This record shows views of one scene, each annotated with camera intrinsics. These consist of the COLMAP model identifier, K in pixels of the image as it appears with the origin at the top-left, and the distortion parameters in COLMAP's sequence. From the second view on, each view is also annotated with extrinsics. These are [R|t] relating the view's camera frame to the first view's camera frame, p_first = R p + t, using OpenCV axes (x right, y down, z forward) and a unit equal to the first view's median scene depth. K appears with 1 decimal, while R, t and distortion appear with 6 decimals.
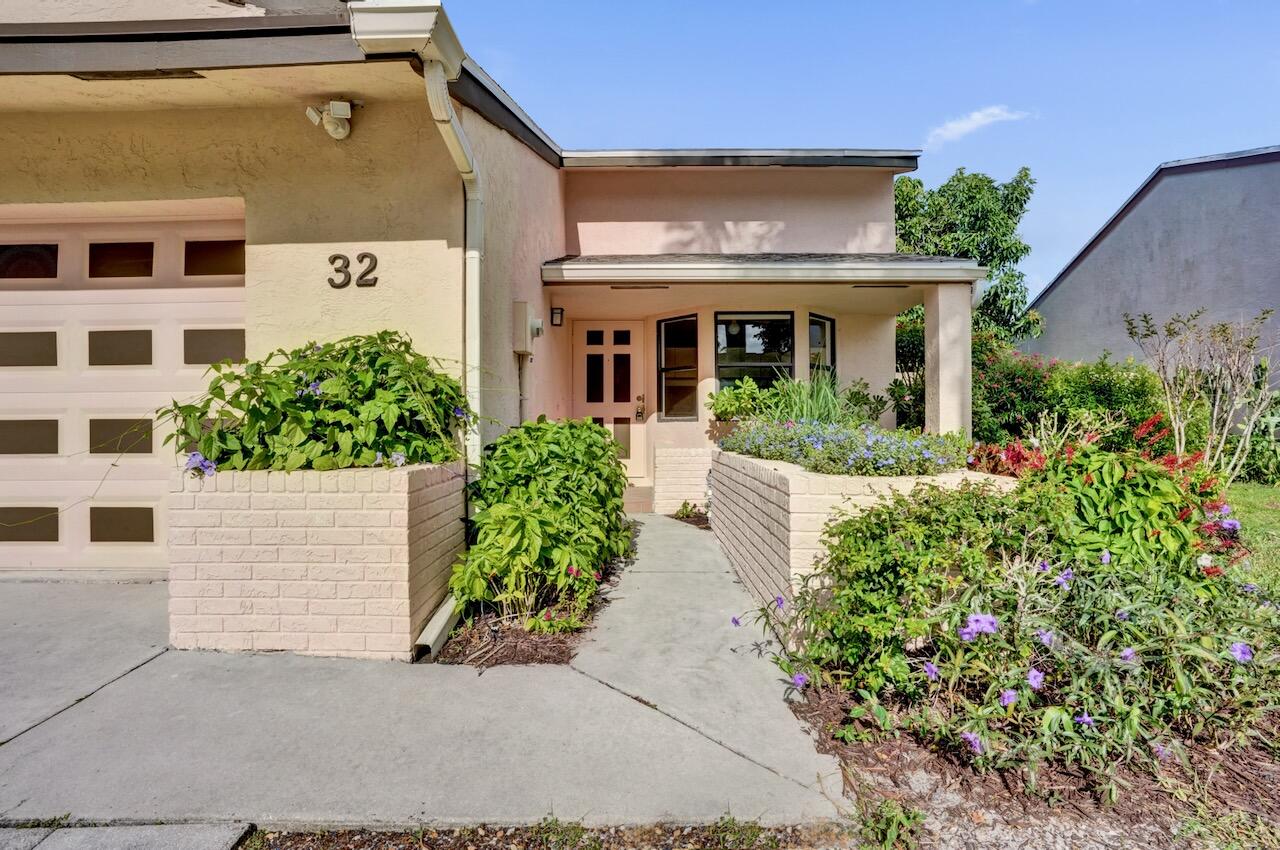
lens RADIAL K [[603.0, 0, 642.3], [0, 603.0, 430.2], [0, 0, 1]] dist [-0.043515, 0.021770]
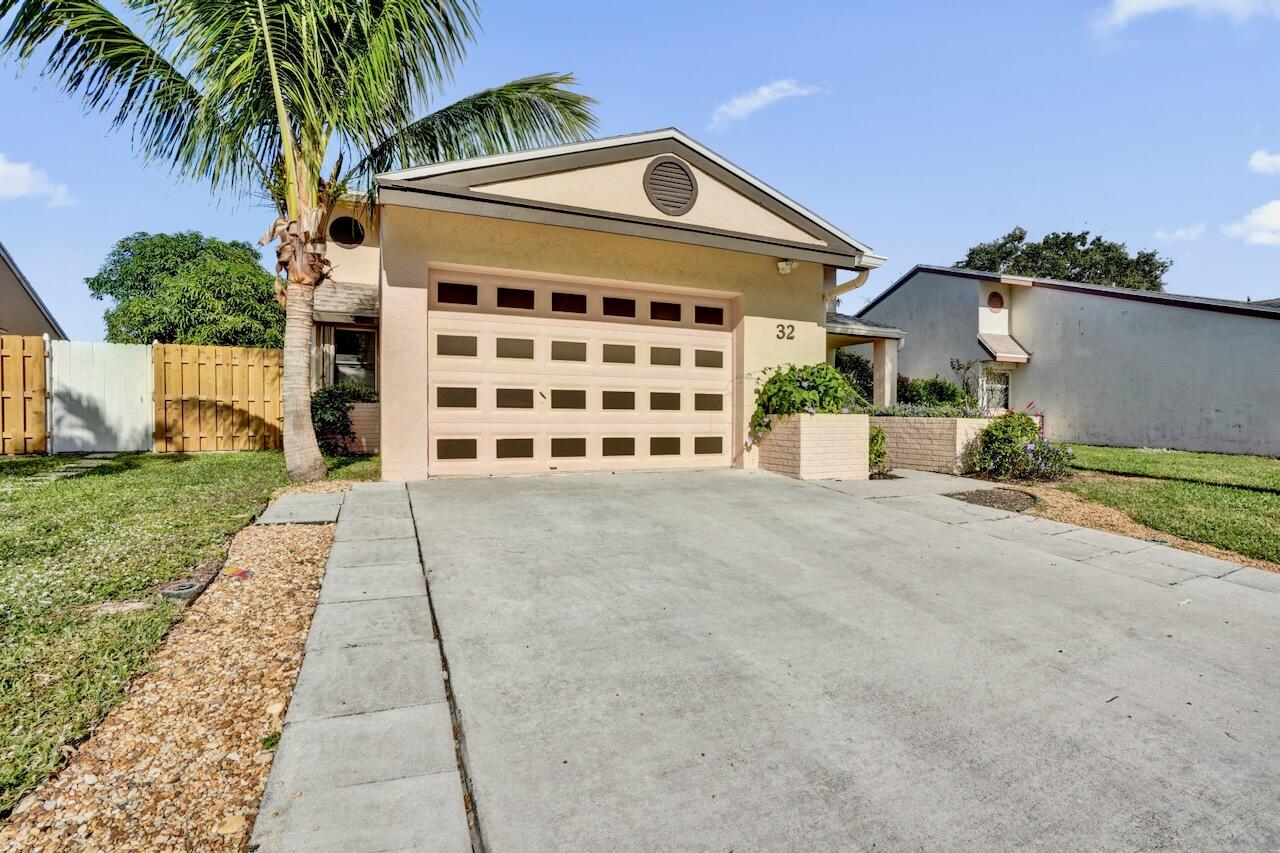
lens RADIAL K [[603.0, 0, 642.3], [0, 603.0, 431.7], [0, 0, 1]] dist [-0.043515, 0.021770]
pose [[0.907127, 0.007496, 0.420790, -1.824857], [-0.016882, 0.999685, 0.018584, 0.077822], [-0.420518, -0.023961, 0.906968, -0.819611]]
